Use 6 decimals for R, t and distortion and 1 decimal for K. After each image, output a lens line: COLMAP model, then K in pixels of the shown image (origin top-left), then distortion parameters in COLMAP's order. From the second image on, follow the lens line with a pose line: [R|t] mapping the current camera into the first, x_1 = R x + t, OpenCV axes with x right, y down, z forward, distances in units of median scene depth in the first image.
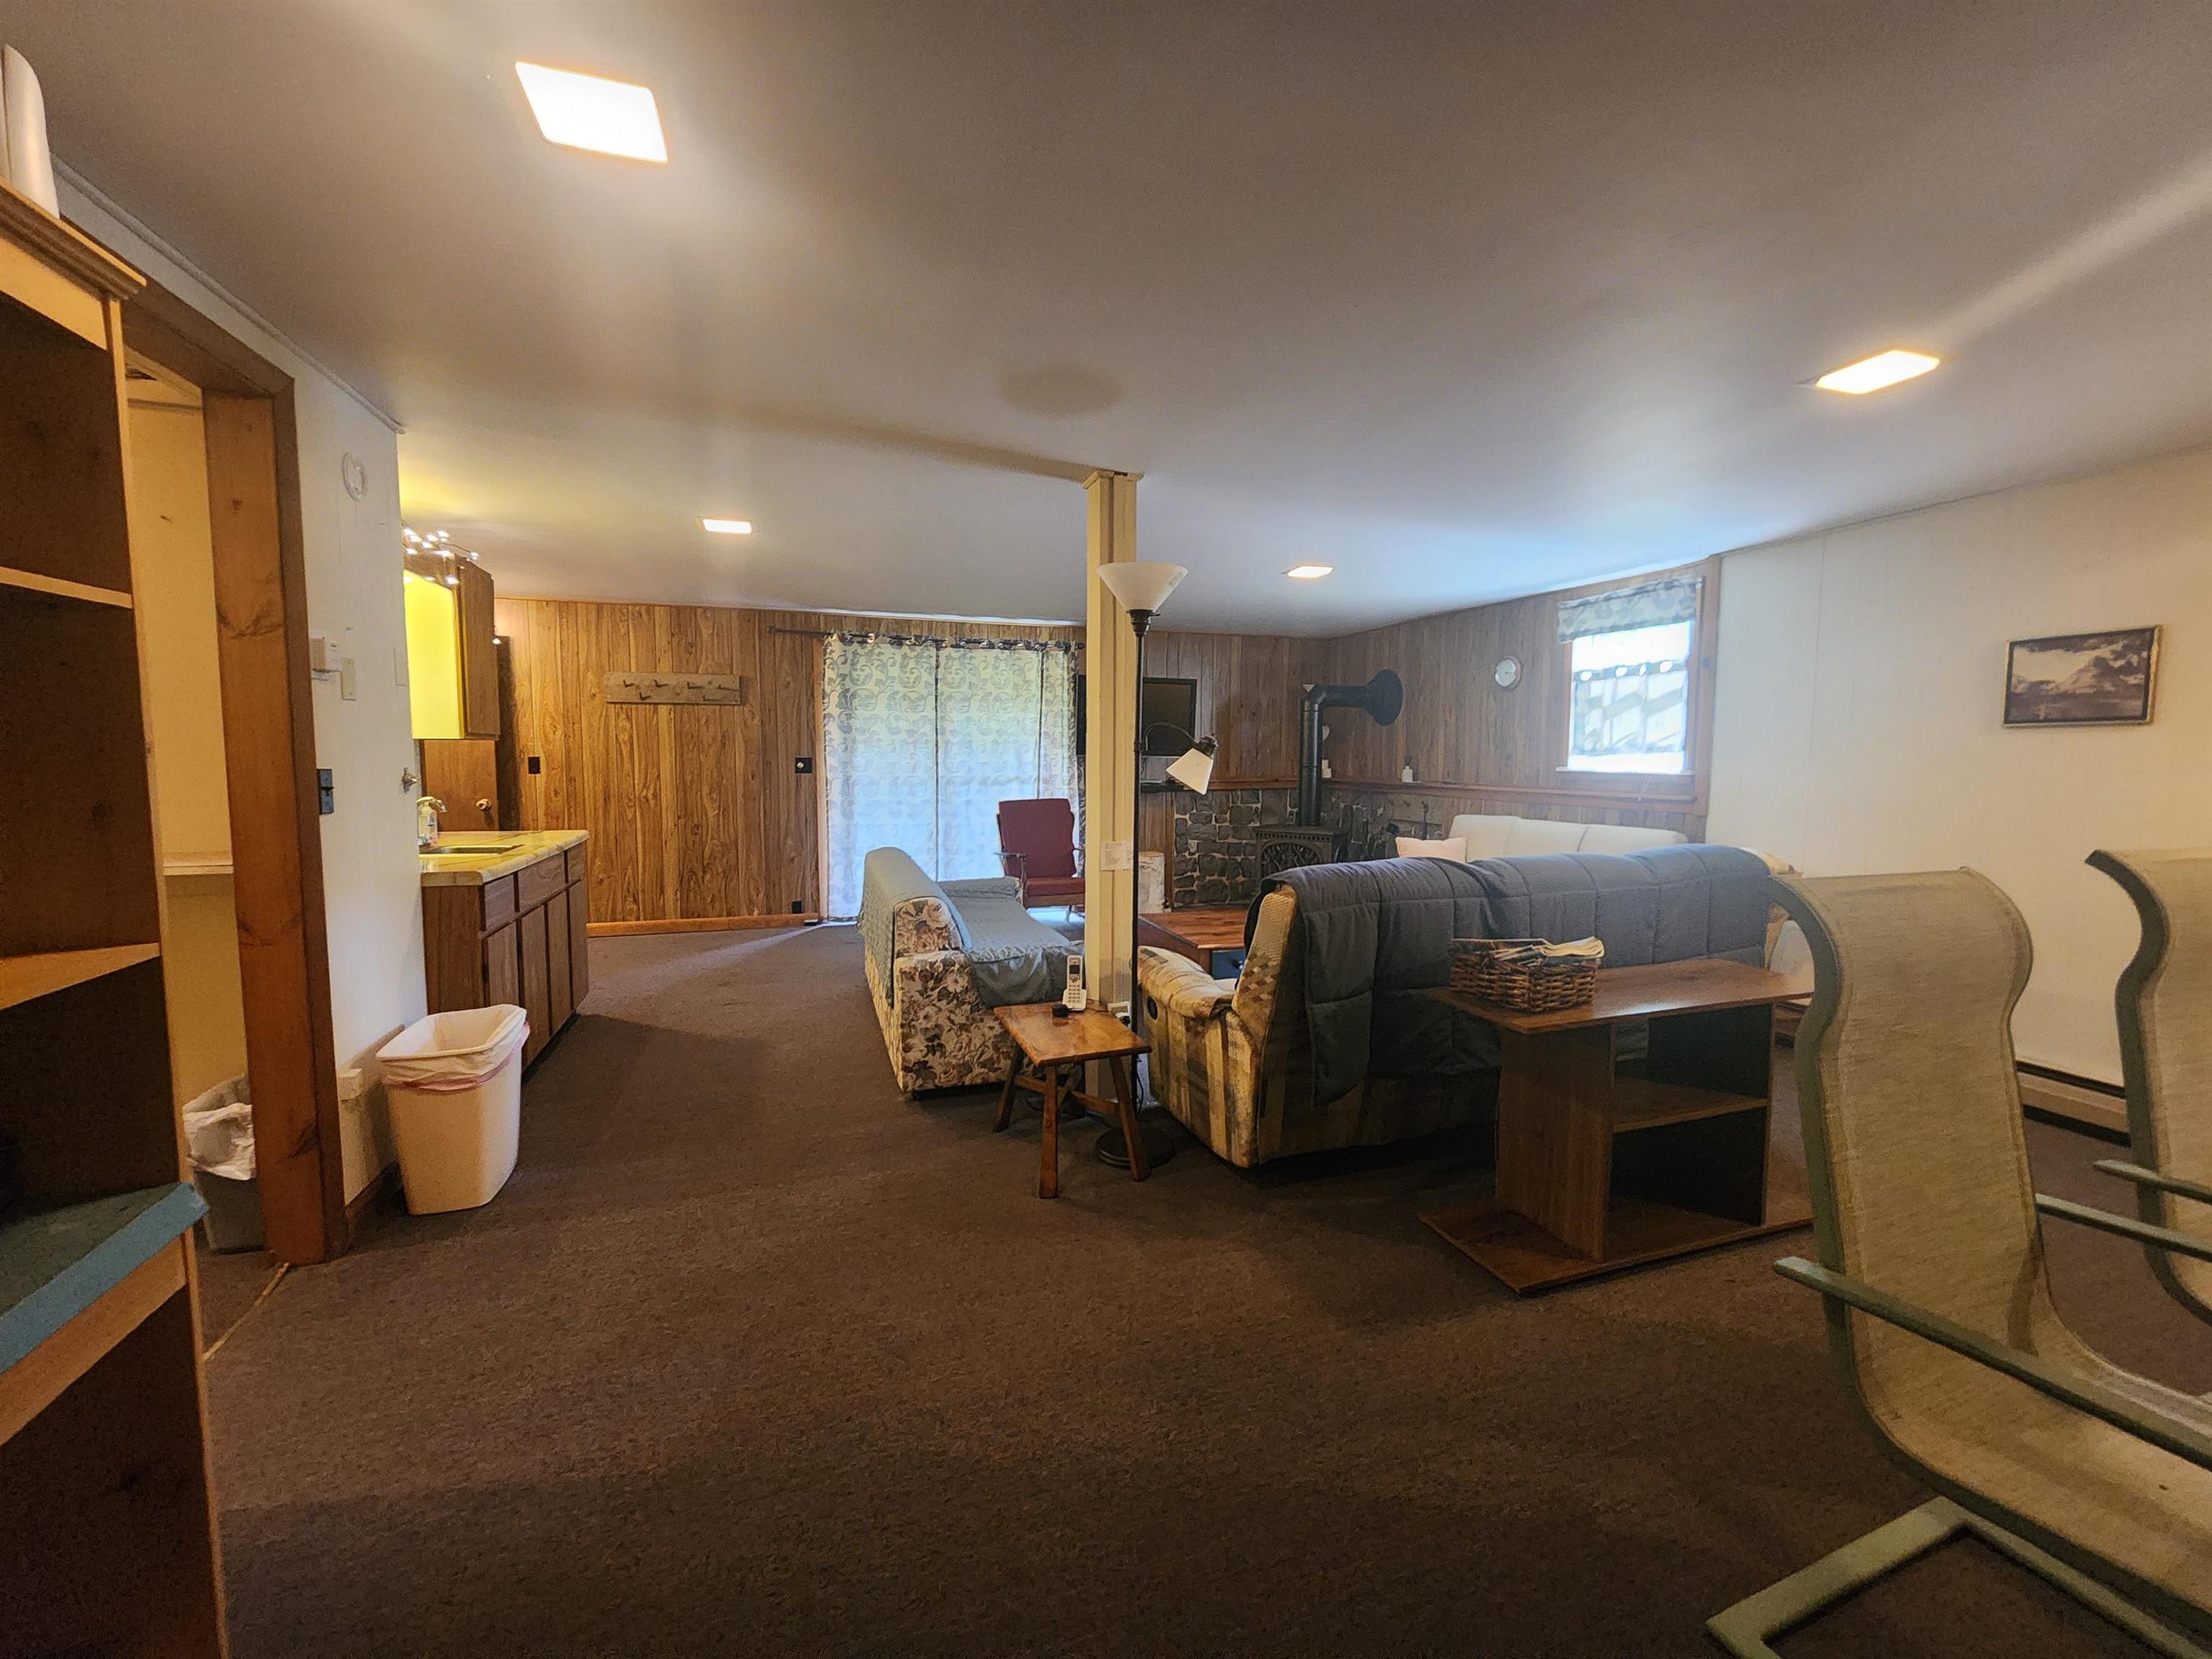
lens RADIAL K [[912.5, 0, 1112.2], [0, 912.5, 825.6], [0, 0, 1]] dist [0.002007, -0.001717]
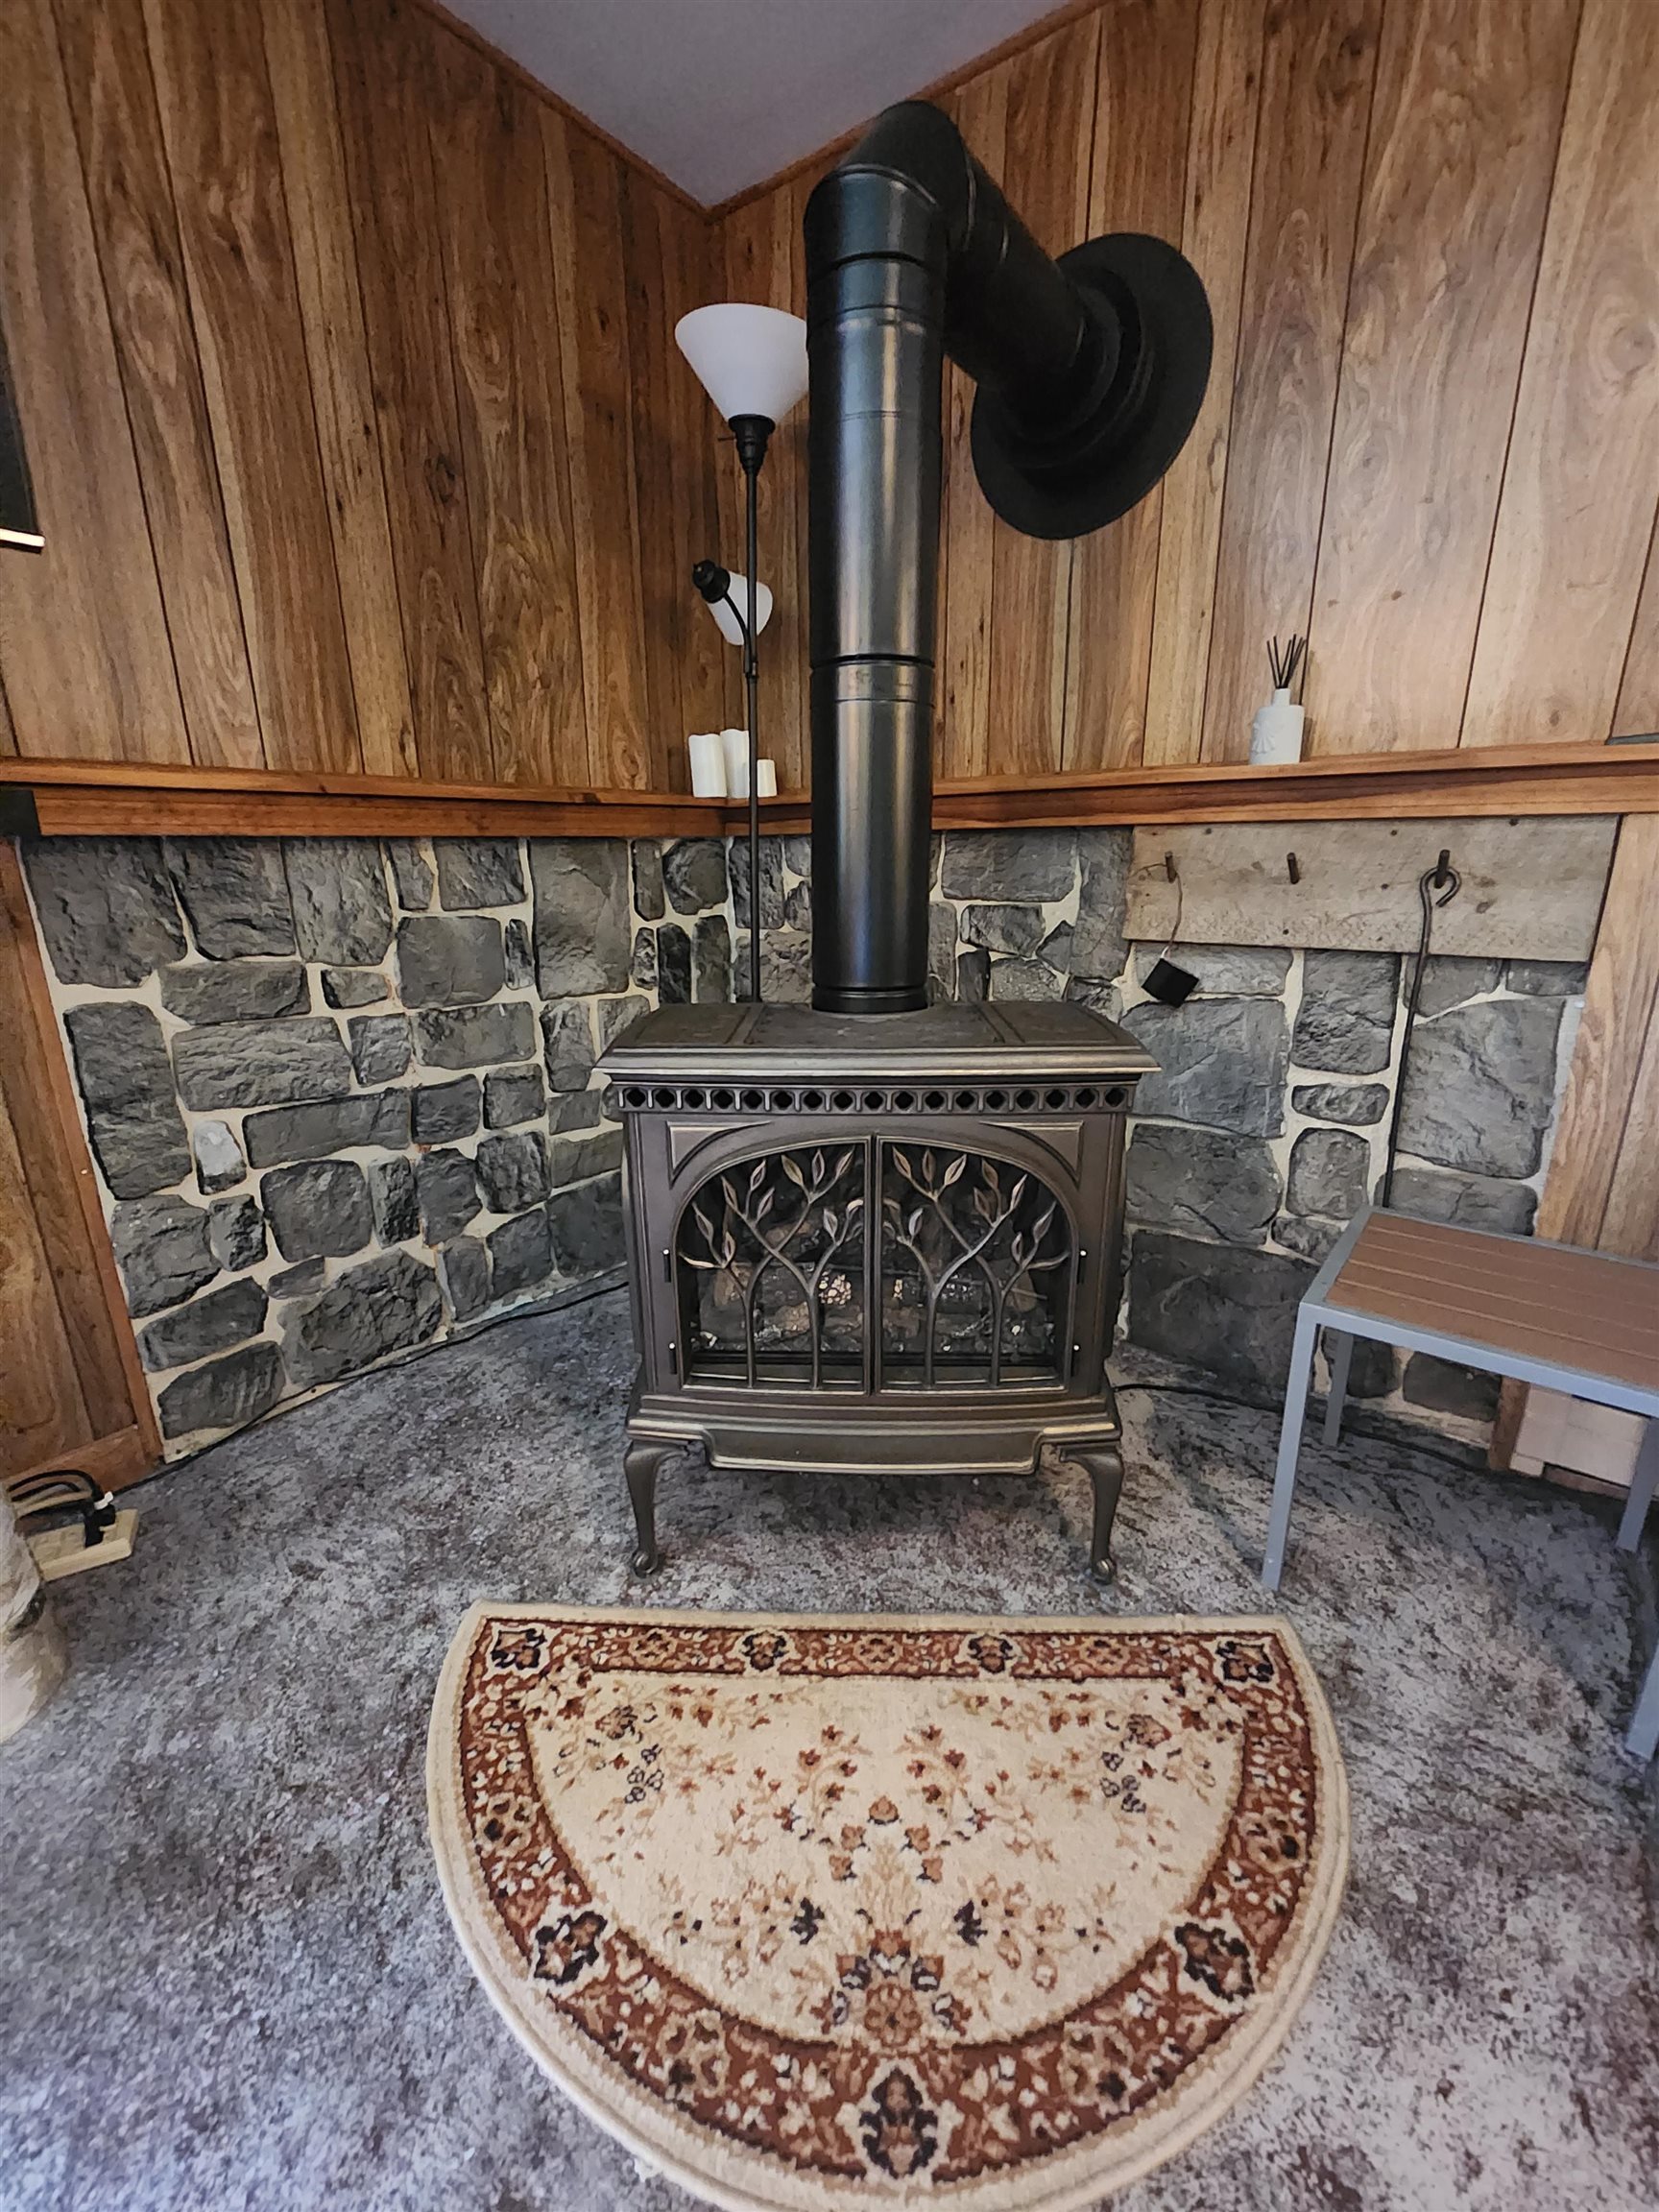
lens RADIAL K [[912.5, 0, 829.7], [0, 912.5, 1113.1], [0, 0, 1]] dist [0.002007, -0.001717]
pose [[0.823695, -0.165168, 0.542444, 0.098900], [0.058192, 0.976208, 0.208880, -0.018040], [-0.564039, -0.140487, 0.813710, 0.837191]]
